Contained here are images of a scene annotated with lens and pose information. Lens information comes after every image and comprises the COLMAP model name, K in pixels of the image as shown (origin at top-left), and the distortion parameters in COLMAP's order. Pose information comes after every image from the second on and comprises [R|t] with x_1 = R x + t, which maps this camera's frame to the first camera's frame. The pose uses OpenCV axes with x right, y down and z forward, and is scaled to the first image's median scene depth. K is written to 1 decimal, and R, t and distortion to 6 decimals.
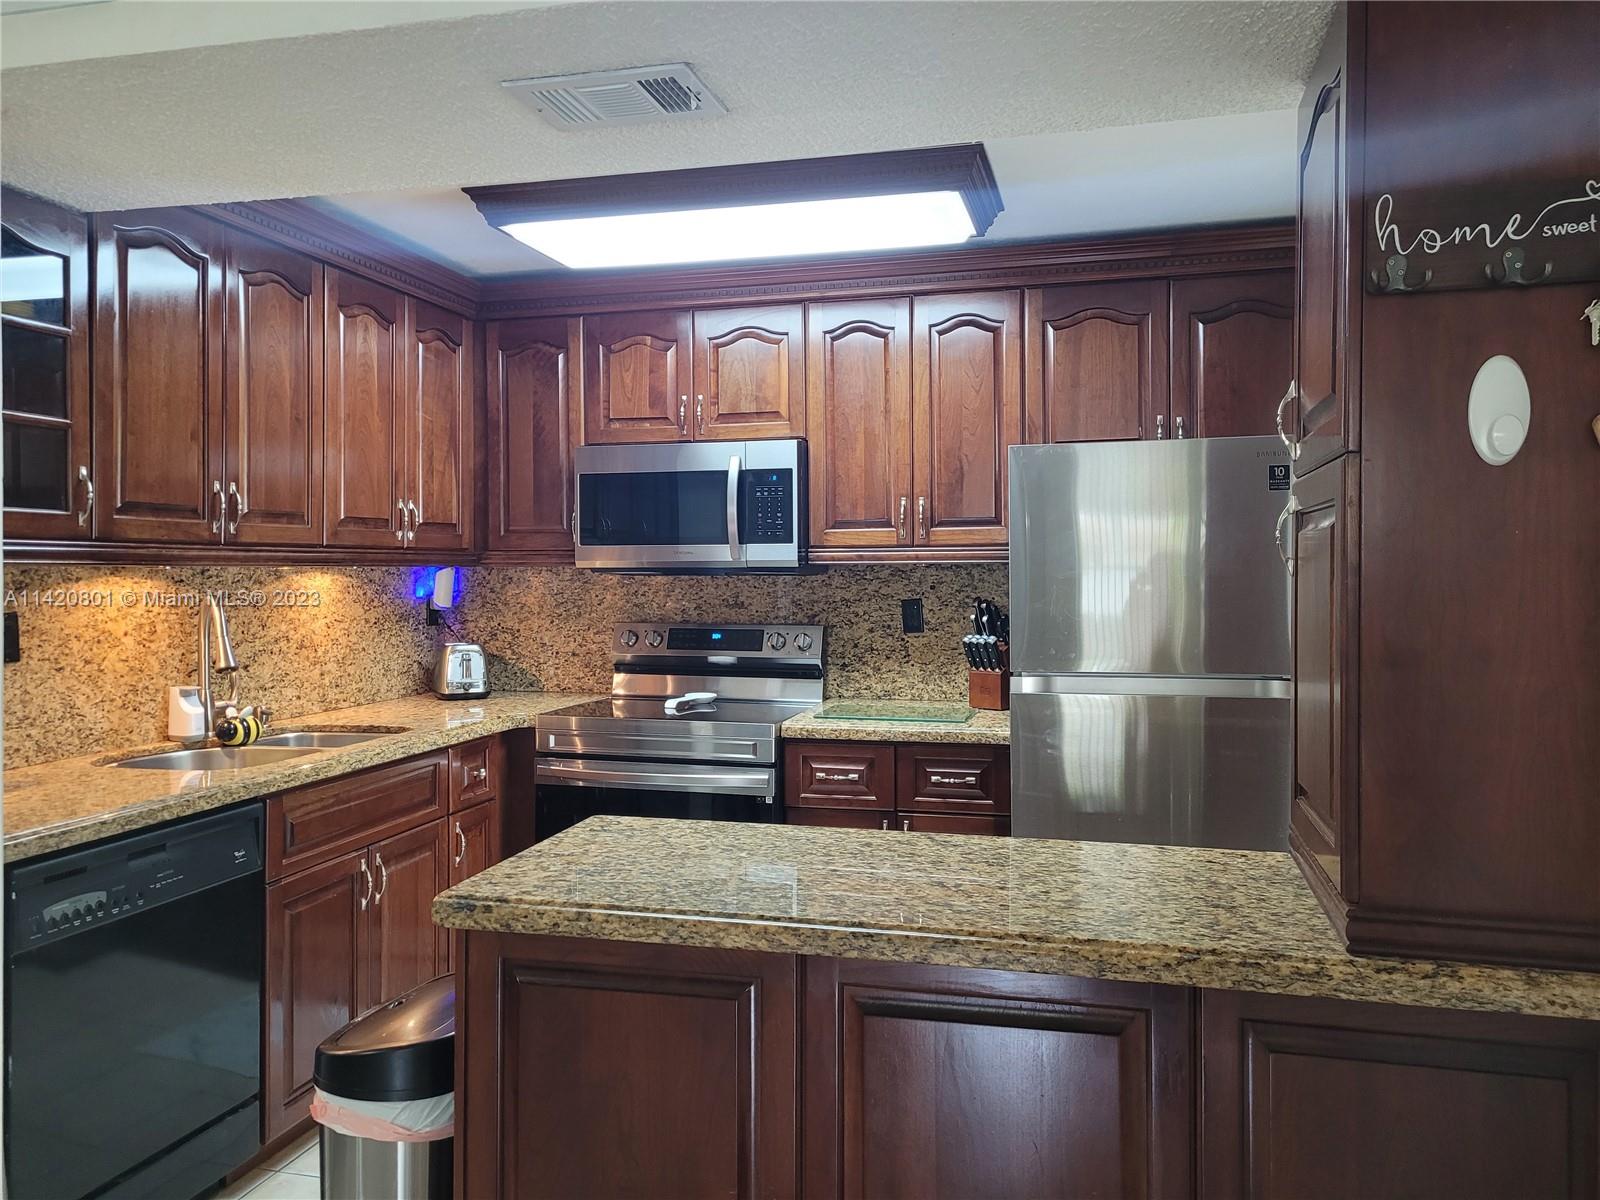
lens RADIAL K [[1202.1, 0, 804.4], [0, 1202.1, 578.4], [0, 0, 1]] dist [0.059344, -0.046773]
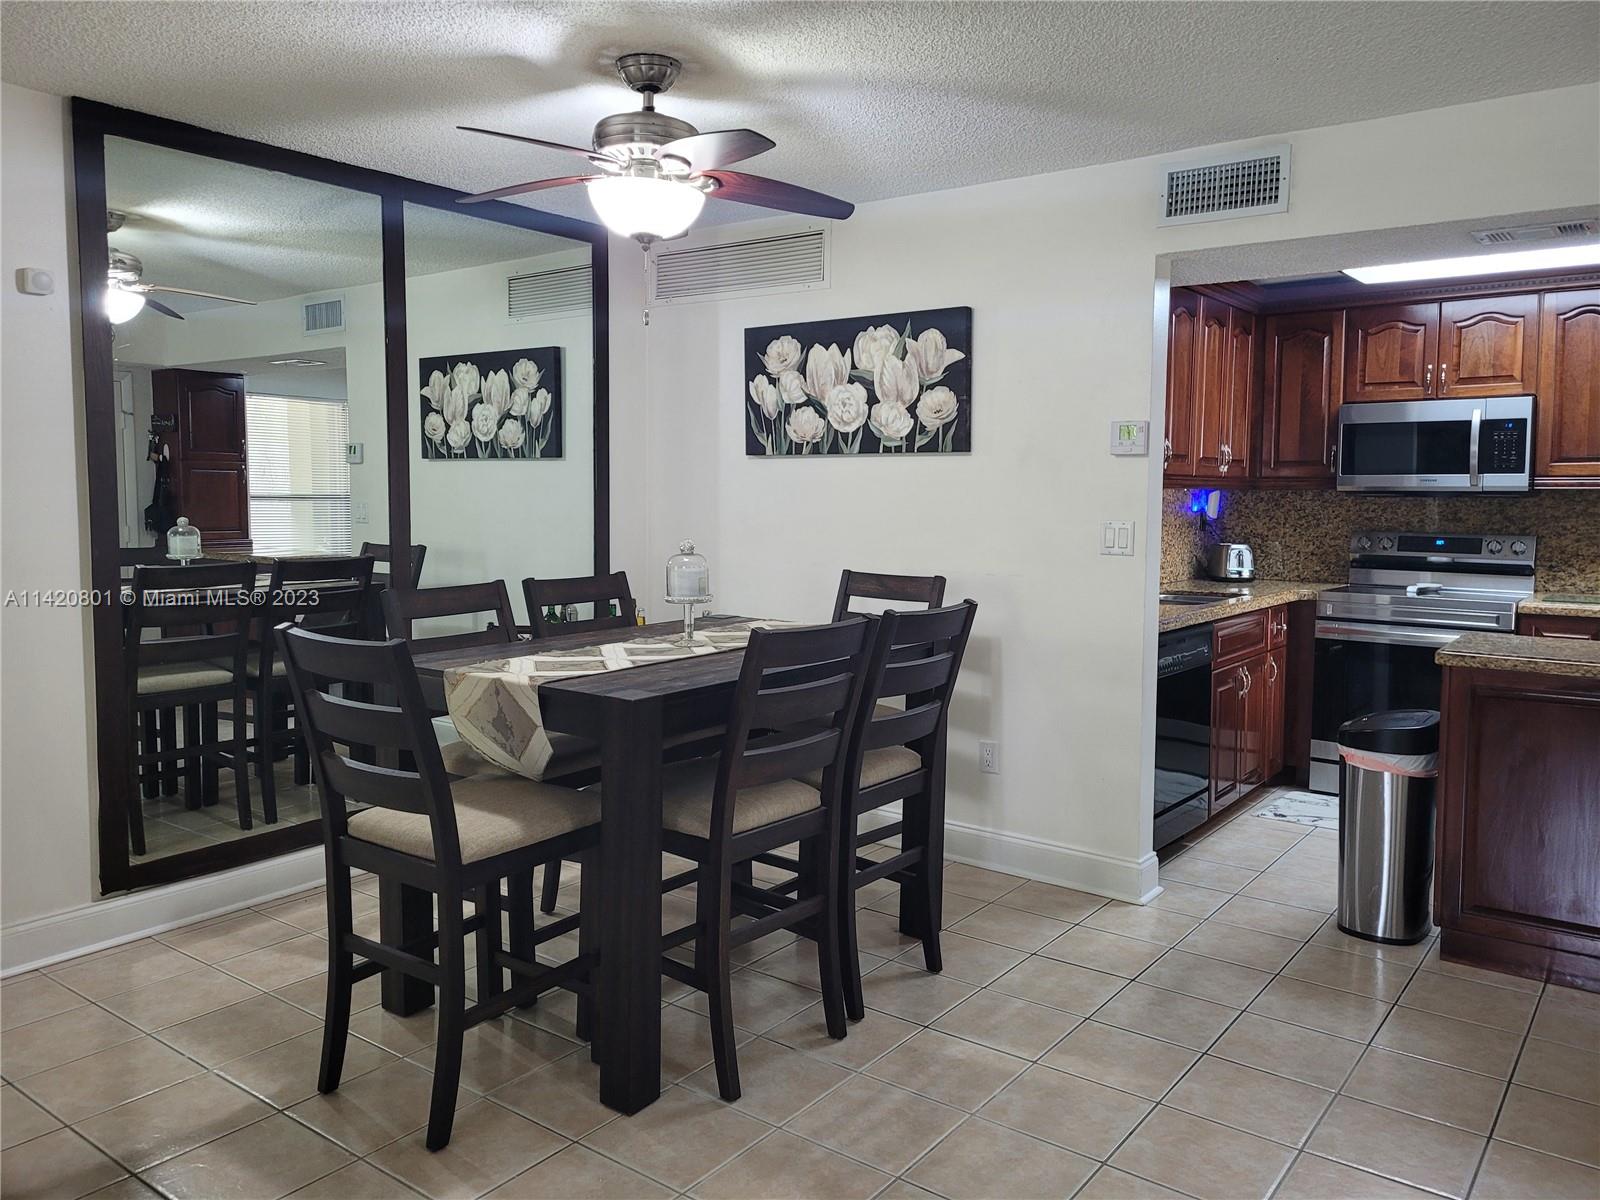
lens RADIAL K [[1202.1, 0, 805.1], [0, 1202.1, 571.7], [0, 0, 1]] dist [0.059344, -0.046773]
pose [[0.924849, 0.034216, -0.378792, -0.235650], [-0.012386, 0.998126, 0.059920, 0.008740], [0.380133, -0.050725, 0.923540, -0.588359]]
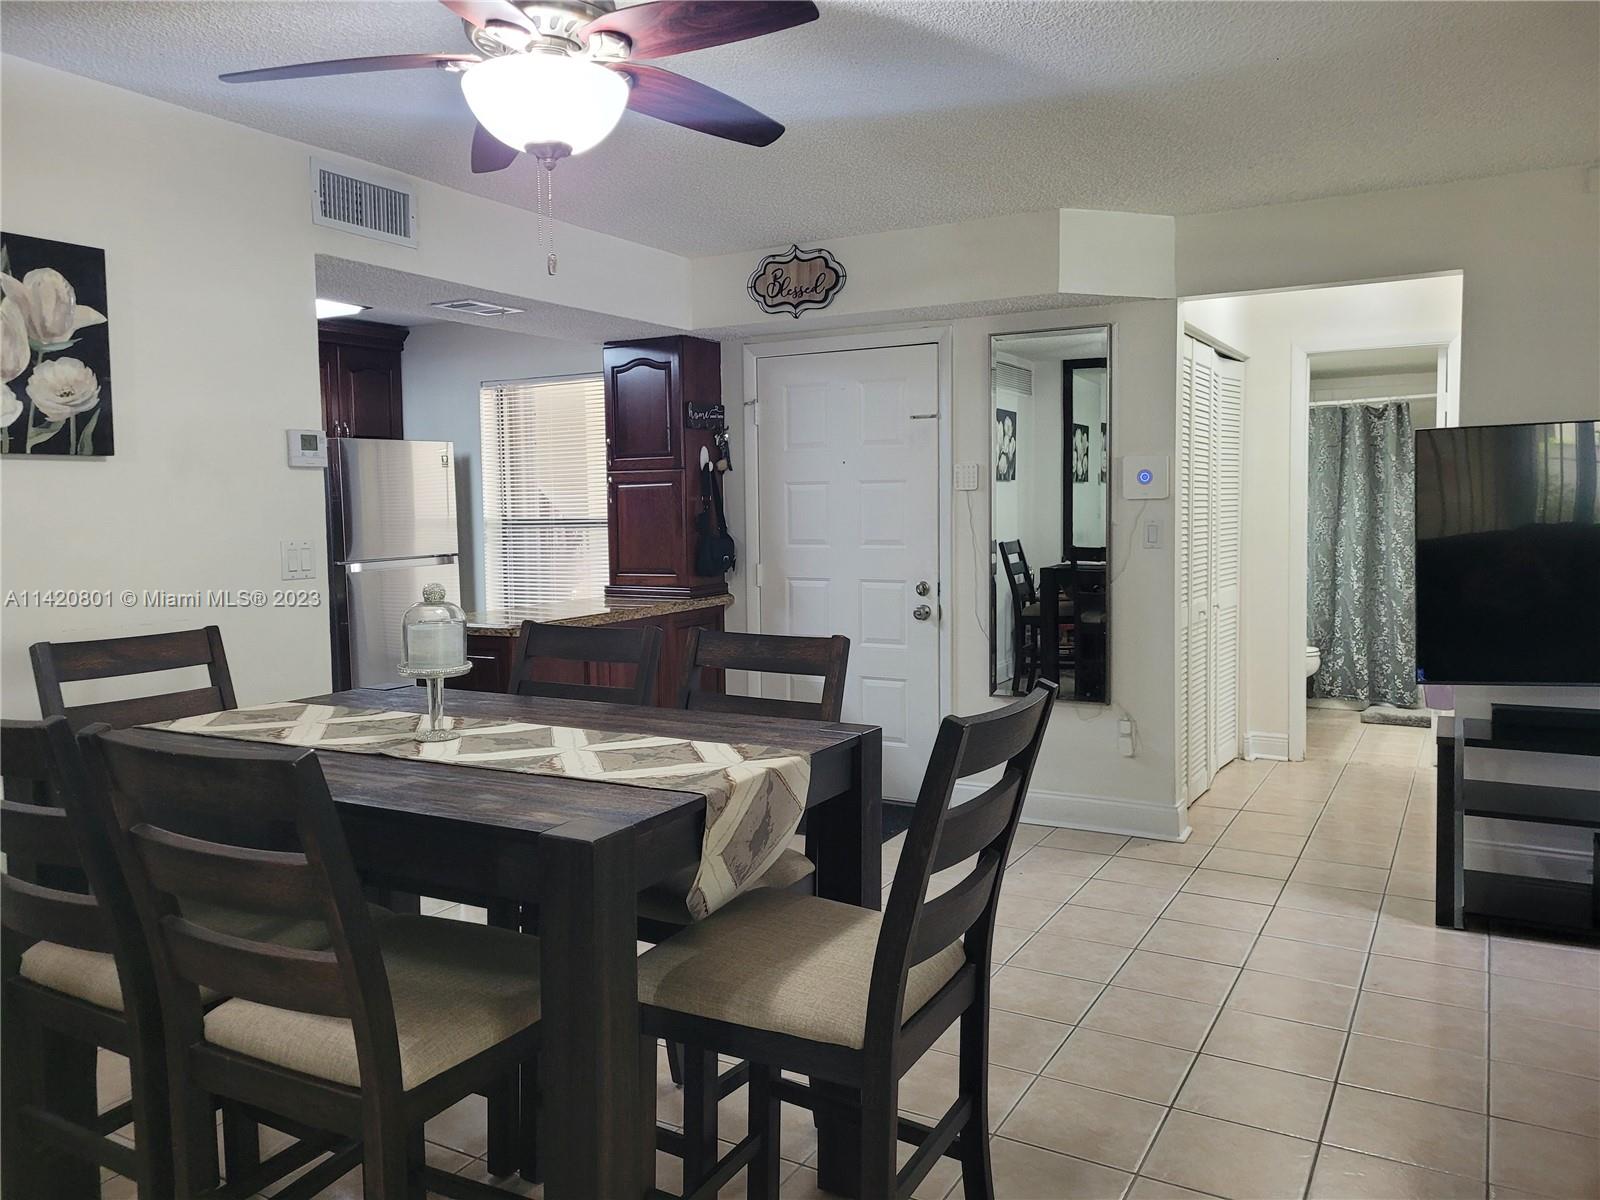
lens RADIAL K [[1202.1, 0, 791.8], [0, 1202.1, 597.9], [0, 0, 1]] dist [0.059344, -0.046773]
pose [[0.261752, -0.082546, 0.961599, -1.214496], [0.024591, 0.996583, 0.078856, 0.003200], [-0.964822, 0.003006, 0.262888, -0.119843]]
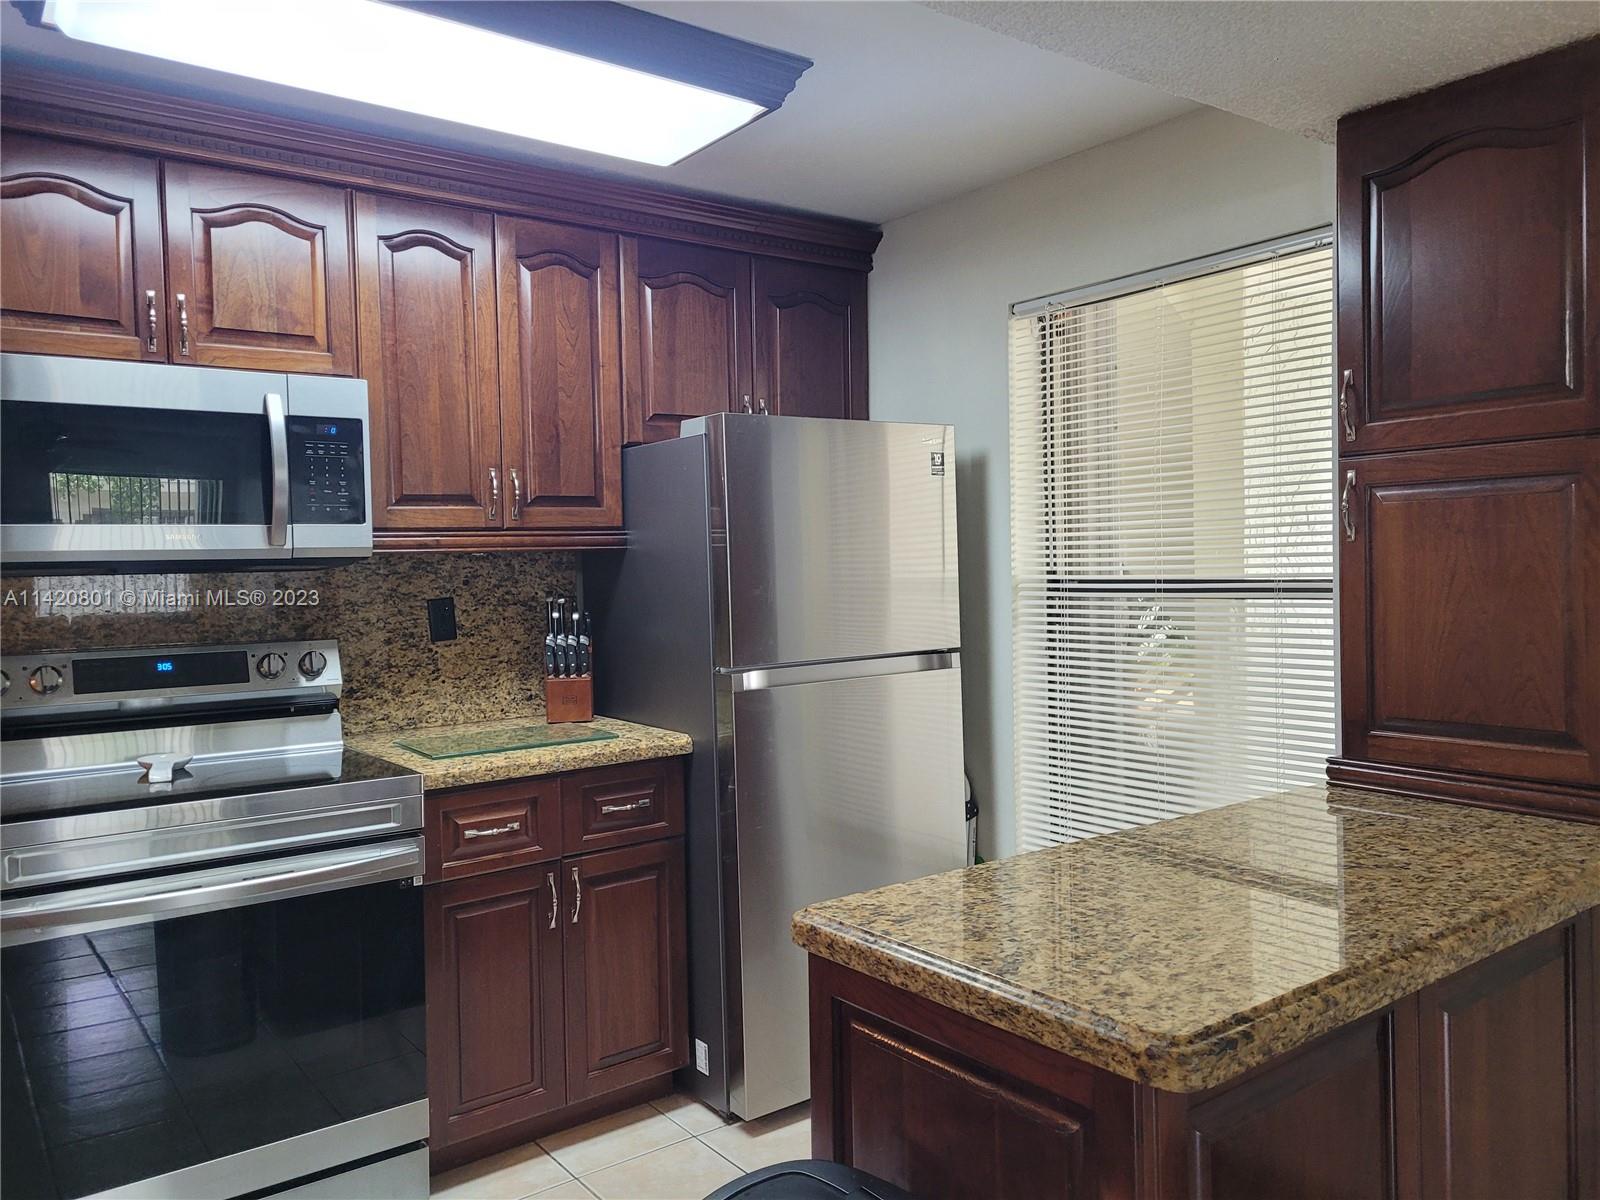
lens RADIAL K [[1202.1, 0, 792.3], [0, 1202.1, 584.8], [0, 0, 1]] dist [0.059344, -0.046773]
pose [[0.624098, -0.026115, 0.780910, -0.416805], [0.028022, 0.999546, 0.011032, 0.006547], [-0.780843, 0.014997, 0.624547, 0.351253]]
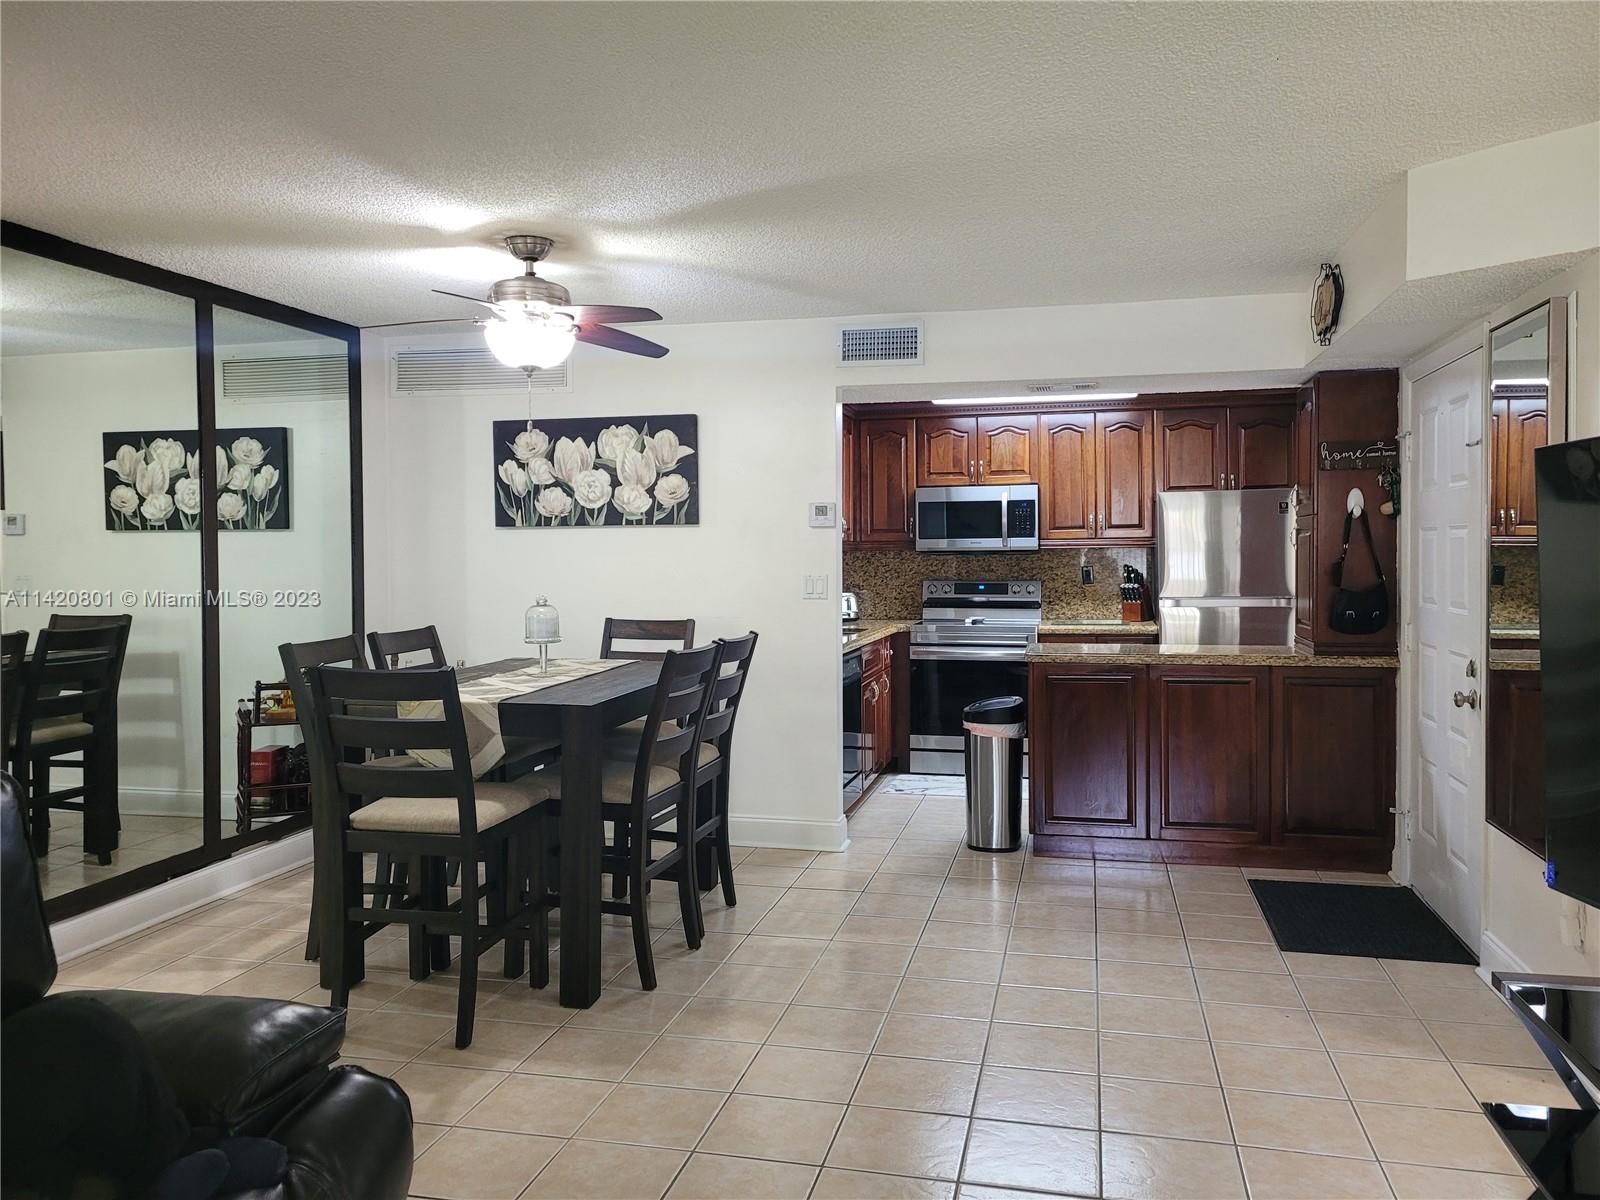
lens RADIAL K [[1202.1, 0, 811.6], [0, 1202.1, 582.7], [0, 0, 1]] dist [0.059344, -0.046773]
pose [[0.999590, -0.006572, 0.027874, -0.432376], [0.006147, 0.999864, 0.015278, 0.012270], [-0.027970, -0.015100, 0.999495, -0.966109]]
